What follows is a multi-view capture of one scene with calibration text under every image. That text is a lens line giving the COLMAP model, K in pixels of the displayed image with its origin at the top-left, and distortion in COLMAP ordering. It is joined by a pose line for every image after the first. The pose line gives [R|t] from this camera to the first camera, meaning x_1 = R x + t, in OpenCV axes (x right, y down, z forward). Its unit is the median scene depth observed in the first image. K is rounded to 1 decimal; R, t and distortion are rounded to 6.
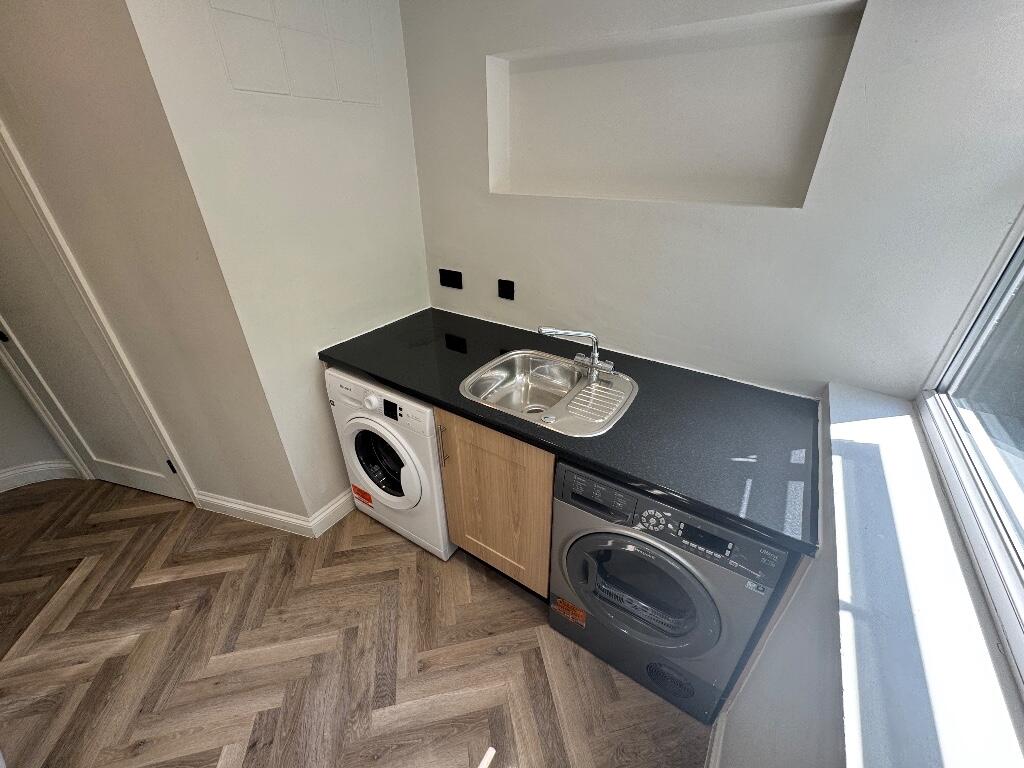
lens RADIAL K [[406.6, 0, 516.2], [0, 406.6, 380.2], [0, 0, 1]] dist [-0.000821, 0.000806]
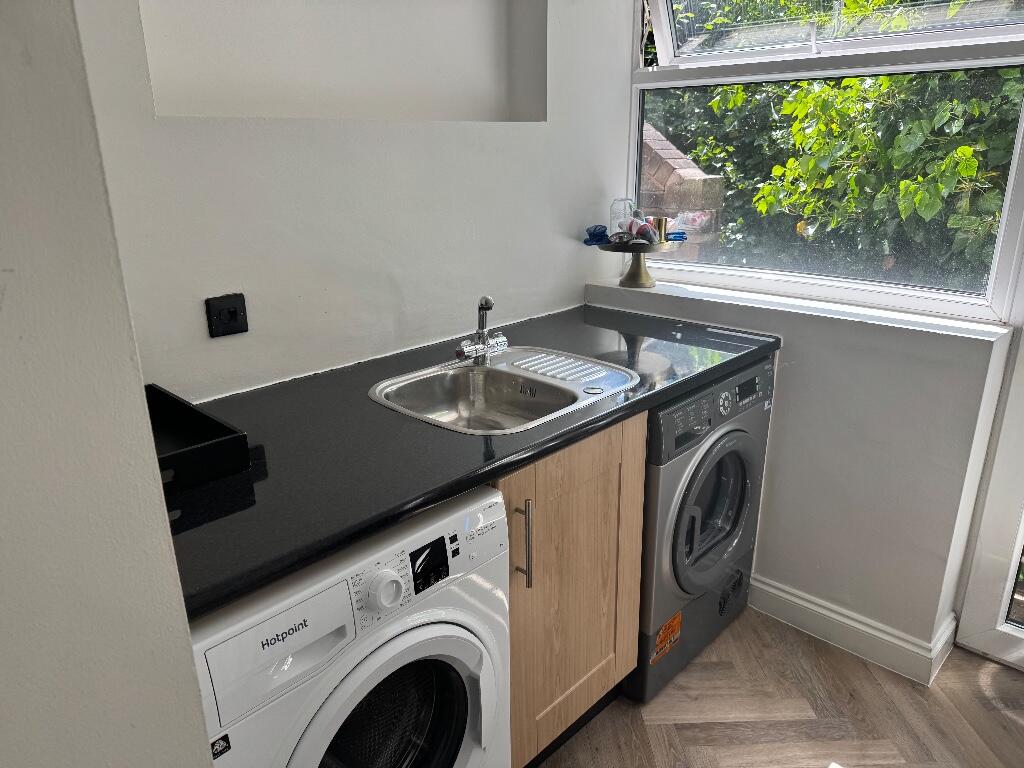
lens RADIAL K [[716.0, 0, 515.7], [0, 716.0, 386.4], [0, 0, 1]] dist [0.046753, -0.051641]
pose [[0.180120, -0.313110, 0.932480, -0.951638], [0.488438, 0.851323, 0.191512, -0.189150], [-0.853806, 0.420964, 0.306275, 0.623526]]
